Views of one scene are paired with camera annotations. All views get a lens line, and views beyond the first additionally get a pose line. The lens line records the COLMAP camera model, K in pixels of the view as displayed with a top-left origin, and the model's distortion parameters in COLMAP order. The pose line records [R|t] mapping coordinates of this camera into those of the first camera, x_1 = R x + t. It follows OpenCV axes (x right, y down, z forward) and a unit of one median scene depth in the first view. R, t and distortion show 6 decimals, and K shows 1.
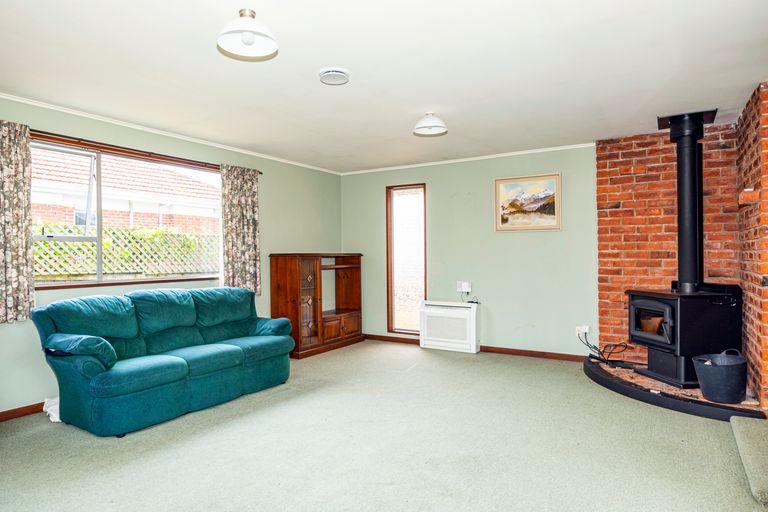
lens RADIAL K [[485.4, 0, 387.5], [0, 485.4, 241.1], [0, 0, 1]] dist [0.004766, 0.001046]
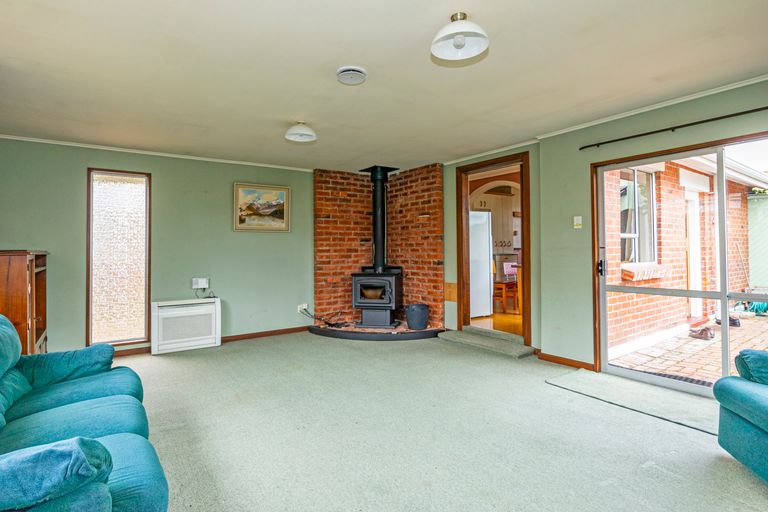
lens RADIAL K [[401.1, 0, 400.5], [0, 401.1, 237.3], [0, 0, 1]] dist [-0.003299, -0.000141]
pose [[0.363941, 0.031554, 0.930887, -0.560330], [-0.011840, 0.999502, -0.029251, 0.020972], [-0.931347, -0.000376, 0.364134, 0.365760]]
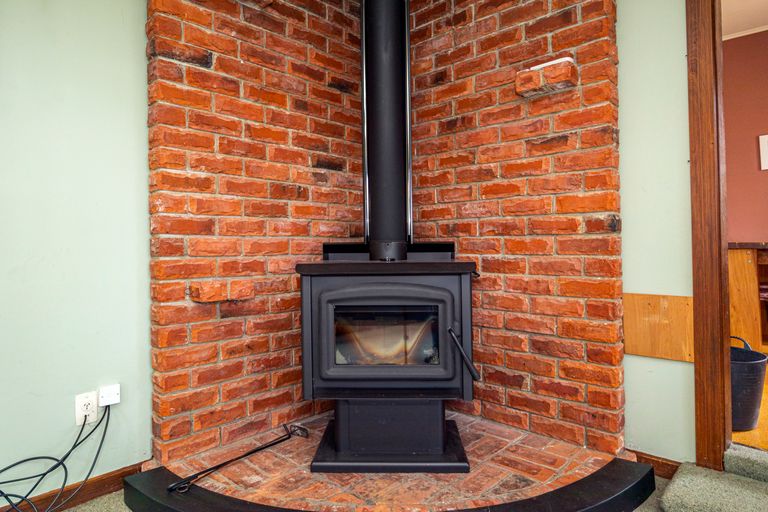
lens RADIAL K [[460.5, 0, 385.2], [0, 460.5, 249.5], [0, 0, 1]] dist [-0.005690, -0.000188]
pose [[0.206625, 0.001983, 0.978418, 0.136159], [-0.010615, 0.999944, 0.000215, 0.079878], [-0.978363, -0.010431, 0.206634, 0.778200]]
